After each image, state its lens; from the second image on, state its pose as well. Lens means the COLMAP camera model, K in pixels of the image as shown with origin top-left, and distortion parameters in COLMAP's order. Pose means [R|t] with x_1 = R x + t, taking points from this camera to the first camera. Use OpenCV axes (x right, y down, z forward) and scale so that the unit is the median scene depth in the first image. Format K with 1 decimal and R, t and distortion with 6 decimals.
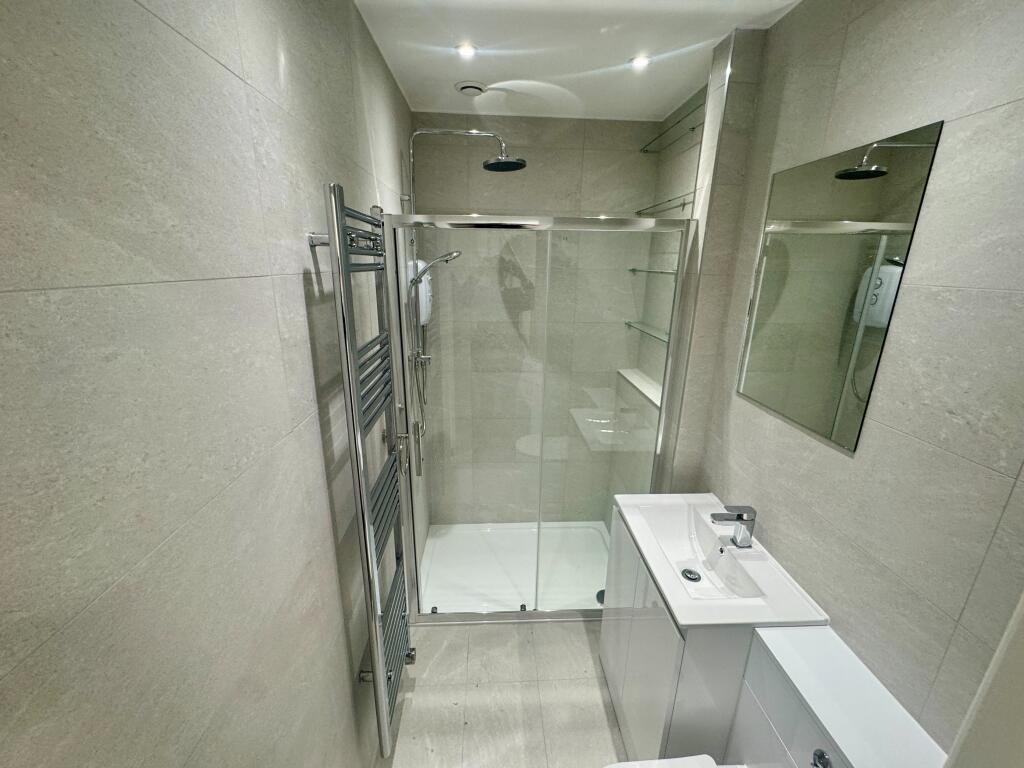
lens RADIAL K [[410.5, 0, 512.0], [0, 410.5, 382.0], [0, 0, 1]] dist [0.000168, -0.000243]
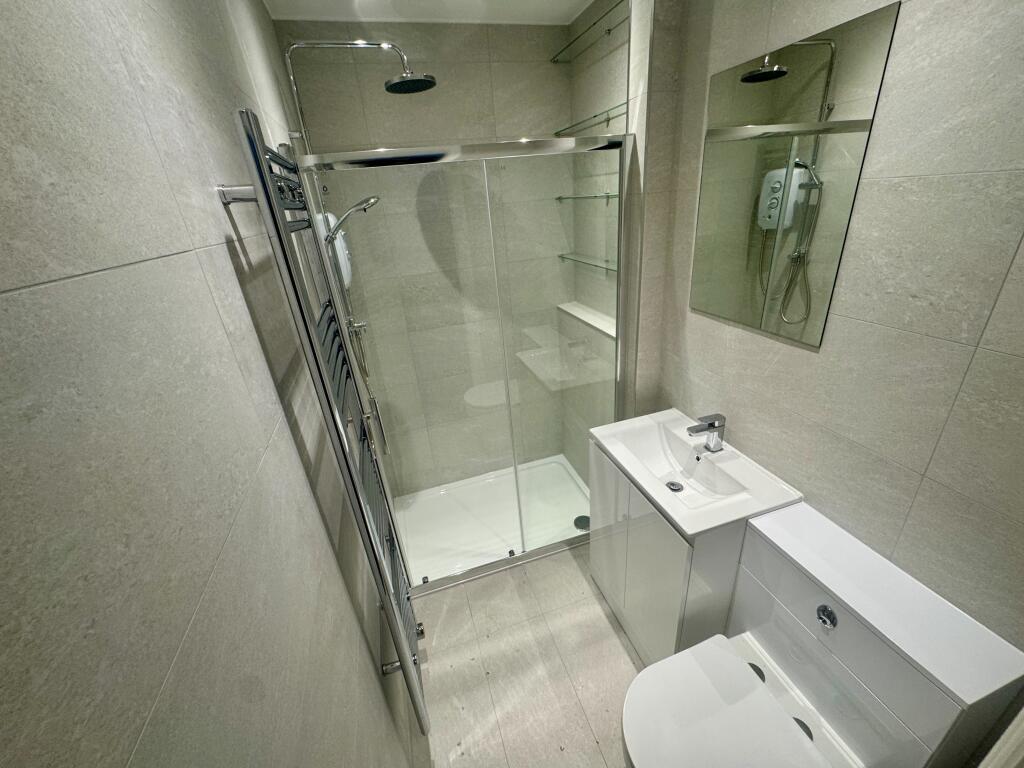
lens RADIAL K [[410.5, 0, 512.0], [0, 410.5, 382.0], [0, 0, 1]] dist [0.000168, -0.000243]
pose [[0.963163, -0.191549, 0.188747, -0.109733], [0.165051, 0.975203, 0.147432, -0.021636], [-0.212307, -0.110848, 0.970896, 0.071303]]
